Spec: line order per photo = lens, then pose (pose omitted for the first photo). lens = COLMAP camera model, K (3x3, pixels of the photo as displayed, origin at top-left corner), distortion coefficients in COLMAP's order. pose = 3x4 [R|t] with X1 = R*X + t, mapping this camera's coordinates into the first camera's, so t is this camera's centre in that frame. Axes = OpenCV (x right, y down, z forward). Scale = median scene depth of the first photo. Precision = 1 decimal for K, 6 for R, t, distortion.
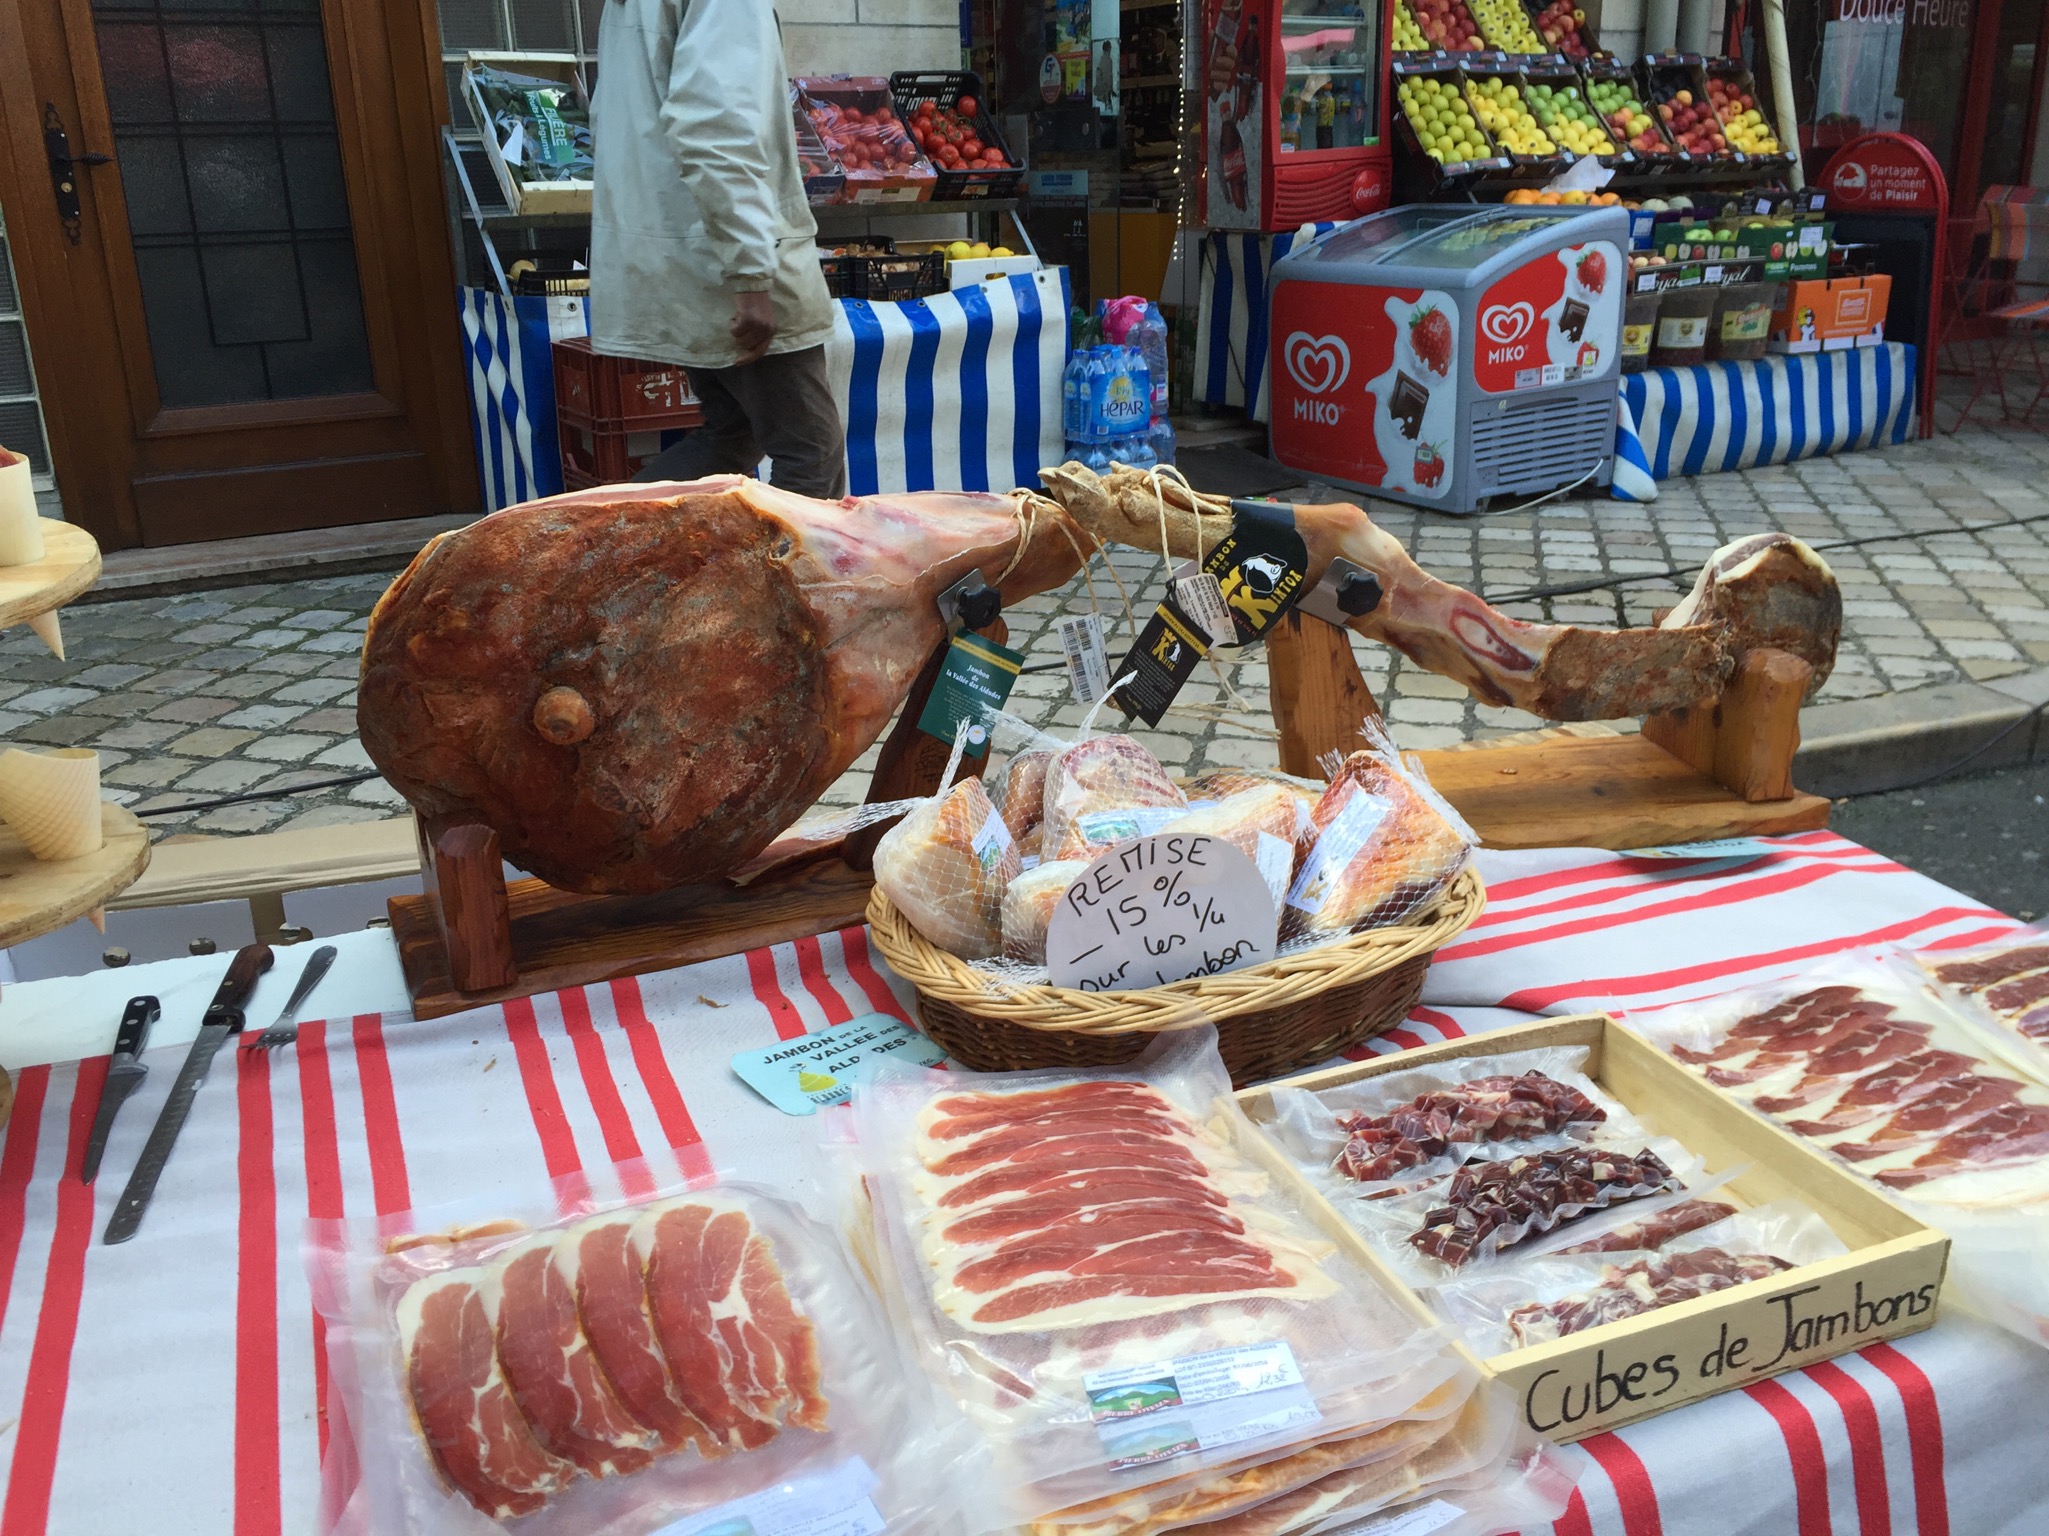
lens RADIAL K [[1798.4, 0, 1033.1], [0, 1798.4, 779.2], [0, 0, 1]] dist [0.092458, -0.114073]
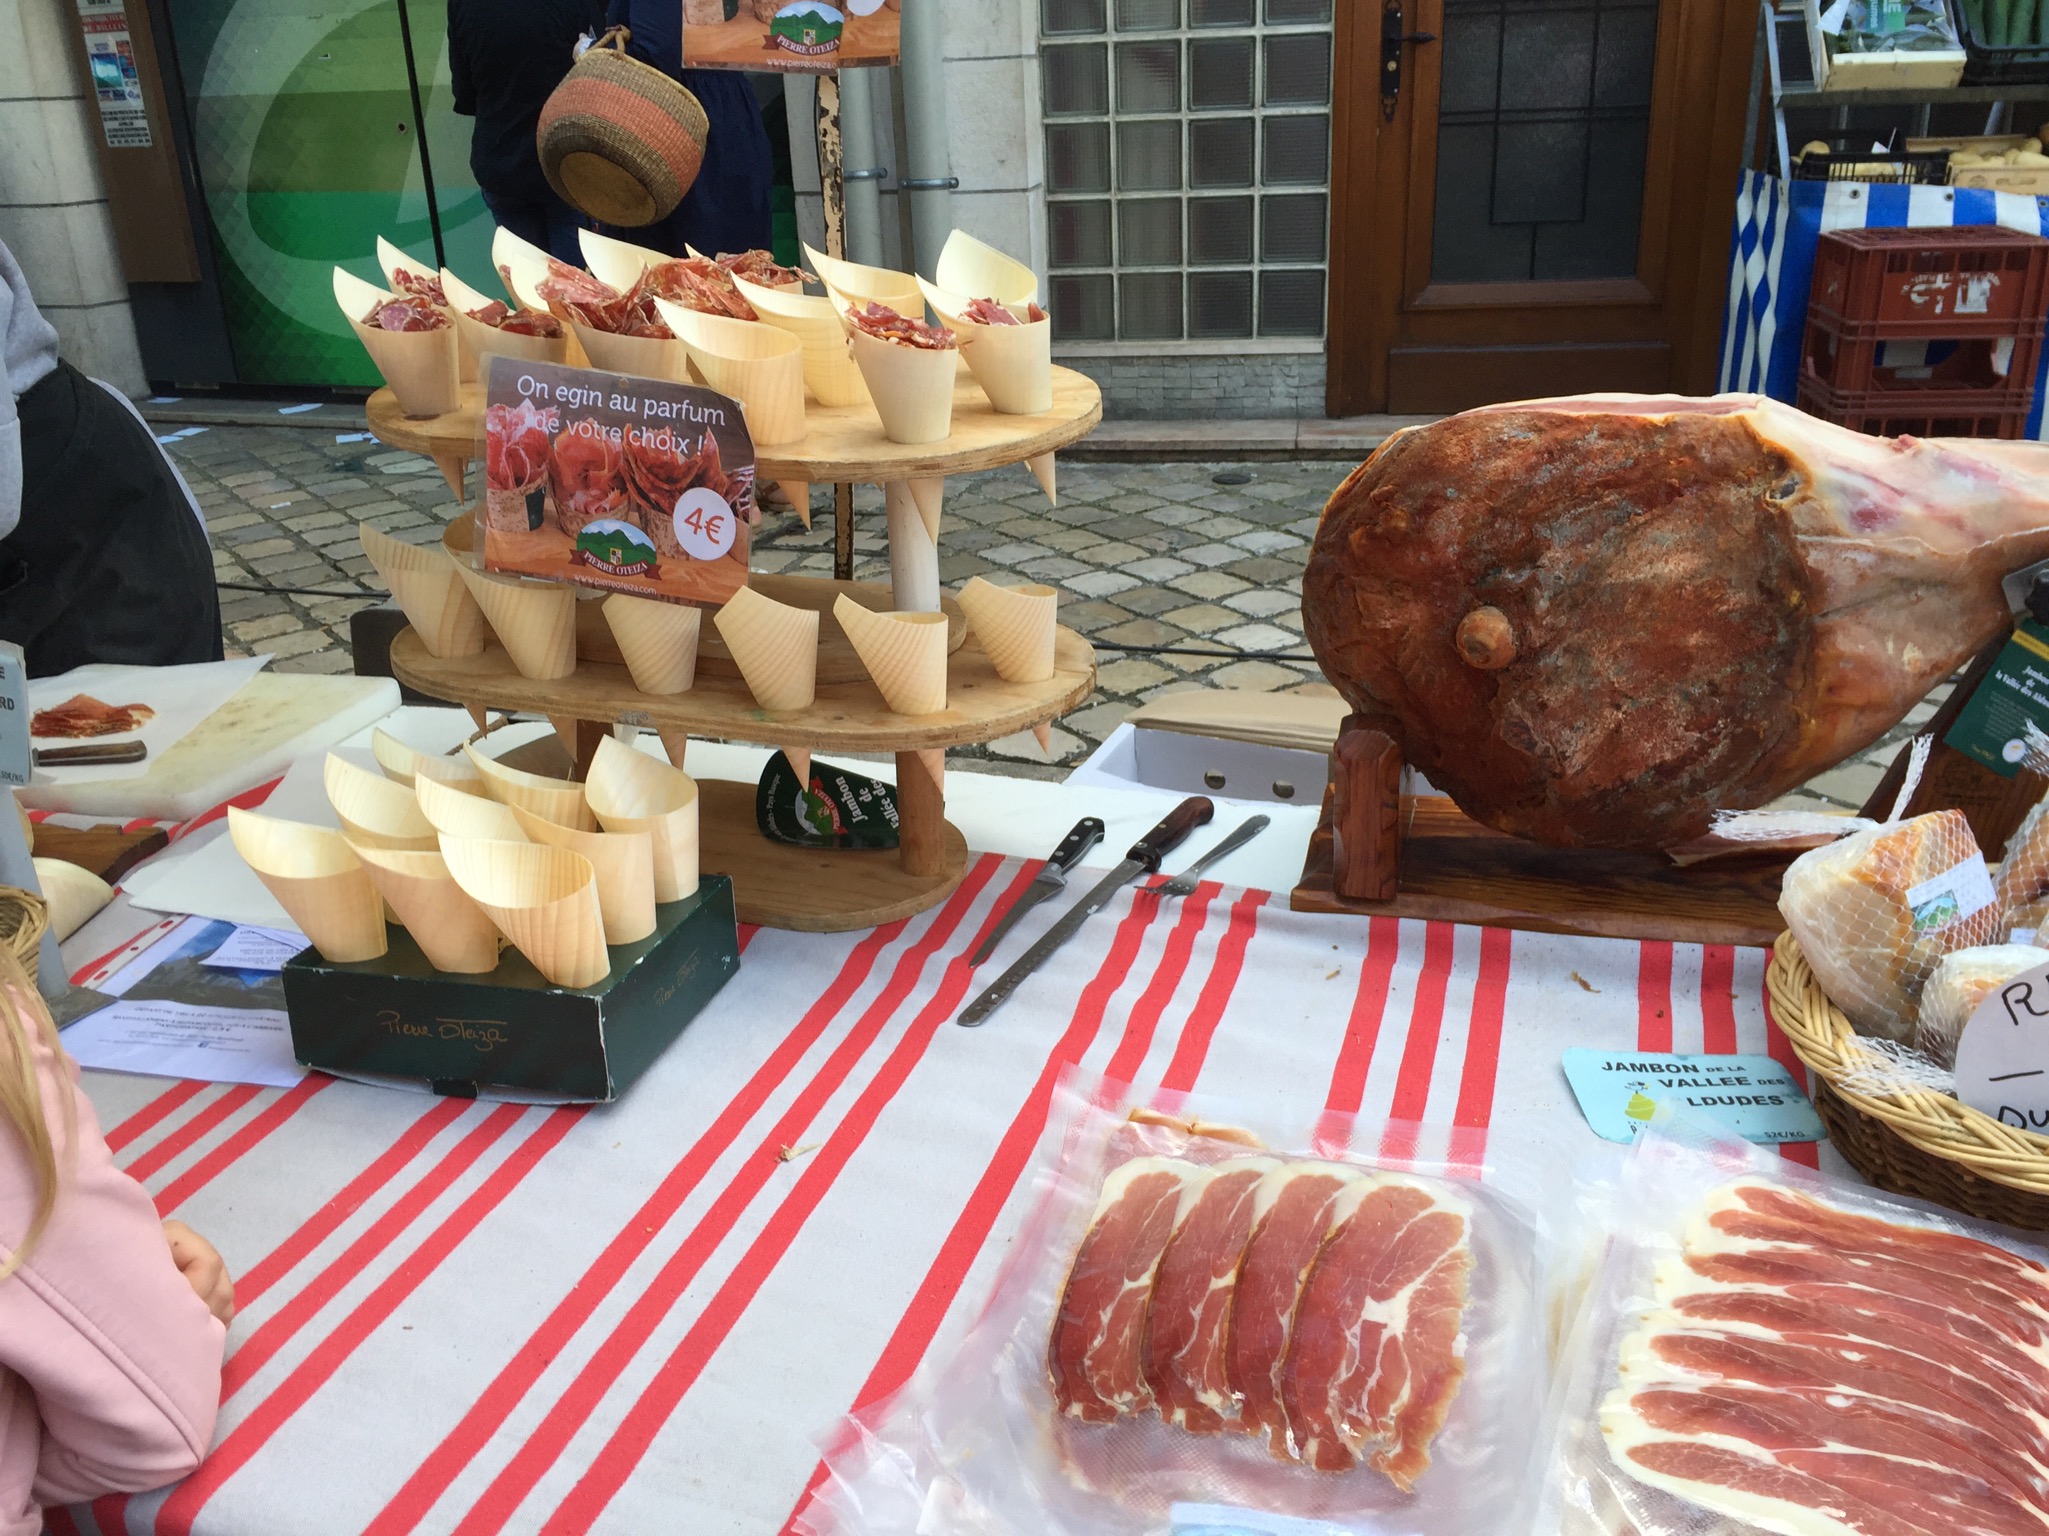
lens RADIAL K [[1798.4, 0, 1030.7], [0, 1798.4, 774.2], [0, 0, 1]] dist [0.092458, -0.114073]
pose [[0.763441, 0.233878, -0.602045, 0.134909], [-0.199908, 0.971928, 0.124068, -0.035226], [0.614162, 0.025635, 0.788764, 0.126673]]
